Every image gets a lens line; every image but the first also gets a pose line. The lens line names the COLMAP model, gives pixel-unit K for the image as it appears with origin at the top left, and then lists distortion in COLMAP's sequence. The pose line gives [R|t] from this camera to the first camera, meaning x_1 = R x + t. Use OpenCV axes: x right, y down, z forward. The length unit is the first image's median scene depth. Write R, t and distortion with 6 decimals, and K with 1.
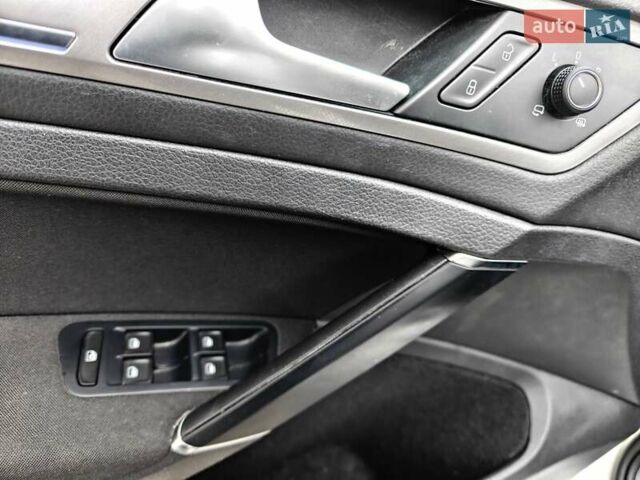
lens RADIAL K [[434.5, 0, 320.0], [0, 434.5, 240.0], [0, 0, 1]] dist [0.006130, 0.003291]
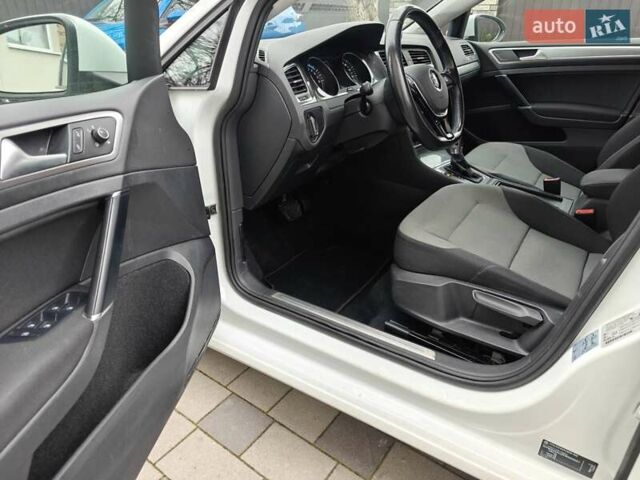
lens RADIAL K [[434.5, 0, 320.0], [0, 434.5, 240.0], [0, 0, 1]] dist [0.006130, 0.003291]
pose [[0.314060, -0.577401, 0.753641, -1.632524], [0.666189, 0.699595, 0.258377, 0.418958], [-0.676431, 0.420921, 0.604373, -1.584025]]
